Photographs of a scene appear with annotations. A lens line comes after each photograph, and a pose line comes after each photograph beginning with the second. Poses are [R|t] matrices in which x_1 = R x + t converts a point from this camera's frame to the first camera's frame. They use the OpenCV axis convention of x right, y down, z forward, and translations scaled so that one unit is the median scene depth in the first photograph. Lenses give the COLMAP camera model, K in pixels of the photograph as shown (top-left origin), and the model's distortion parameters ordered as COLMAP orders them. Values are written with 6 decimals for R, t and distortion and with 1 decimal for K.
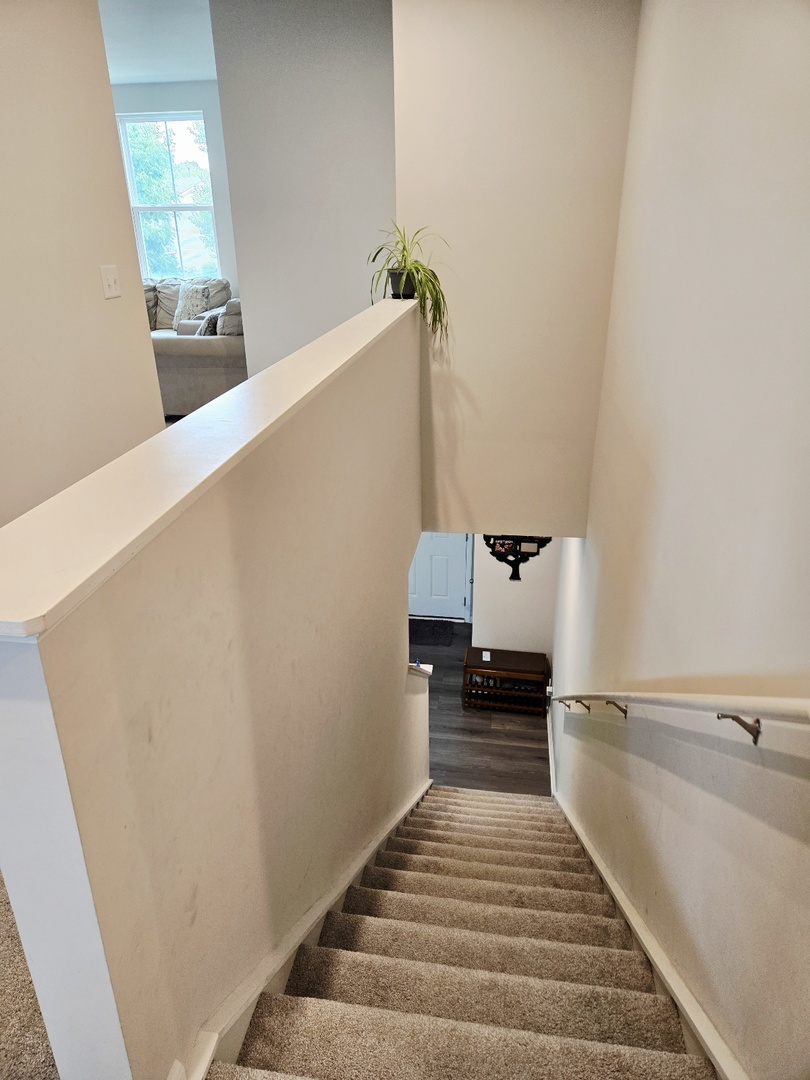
lens RADIAL K [[722.8, 0, 404.3], [0, 722.8, 538.5], [0, 0, 1]] dist [0.043892, -0.044918]
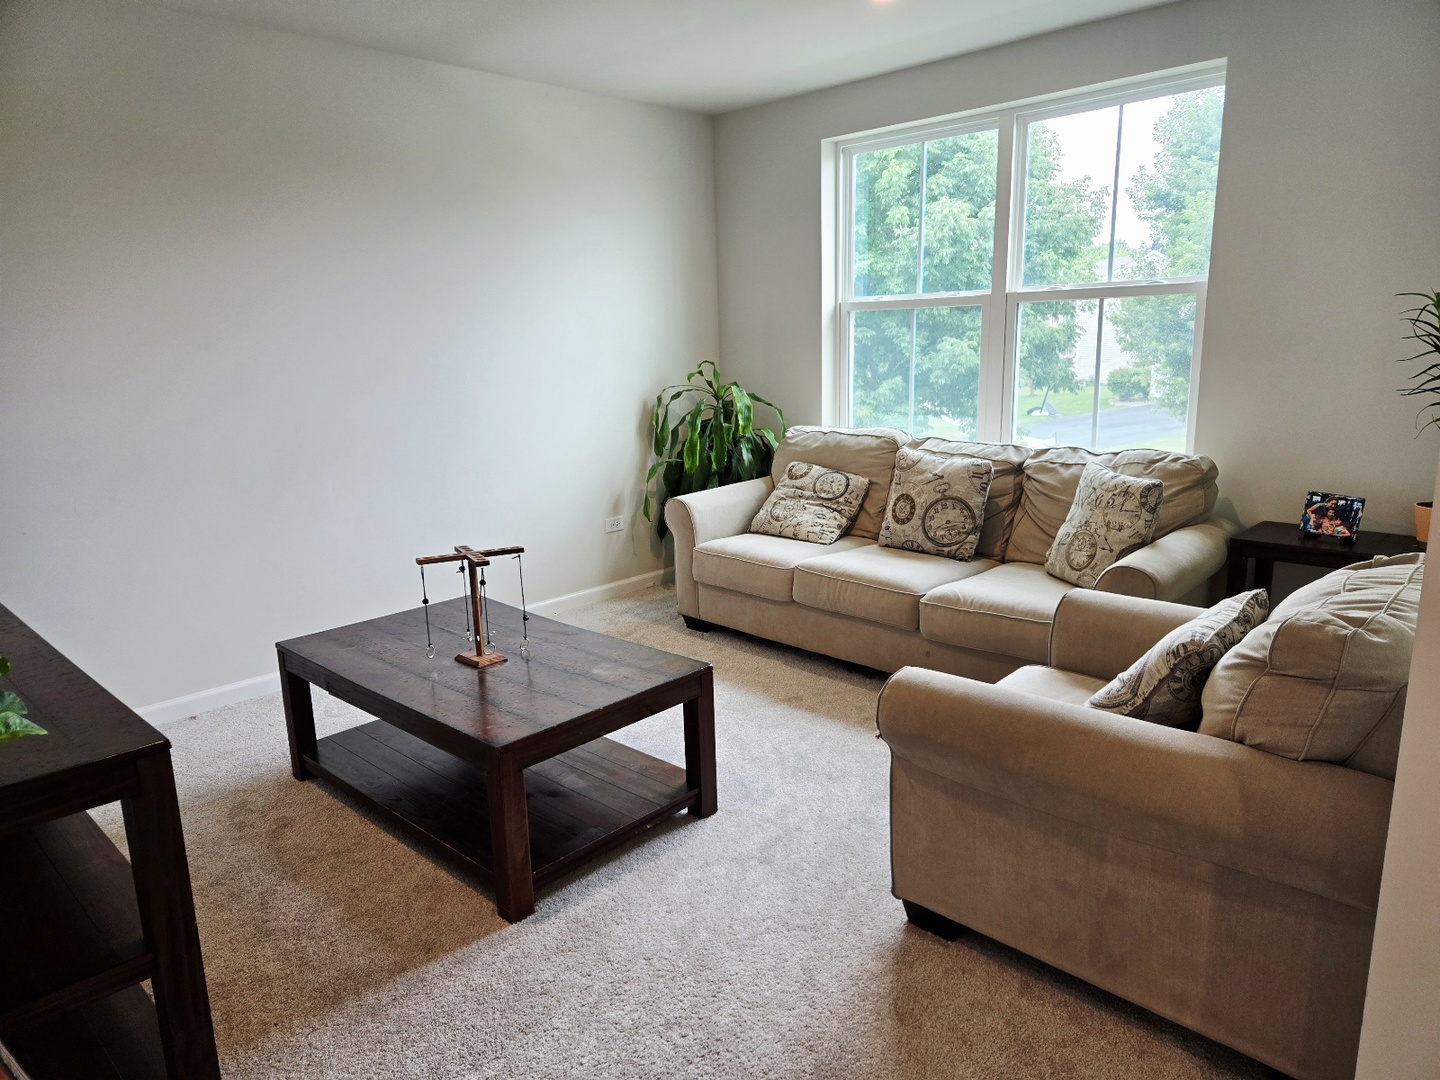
lens RADIAL K [[963.7, 0, 722.1], [0, 963.7, 542.2], [0, 0, 1]] dist [0.043892, -0.044918]
pose [[0.810386, 0.120703, -0.573328, -0.156459], [-0.222605, 0.968600, -0.110727, -0.202718], [0.541961, 0.217358, 0.811809, 0.463057]]
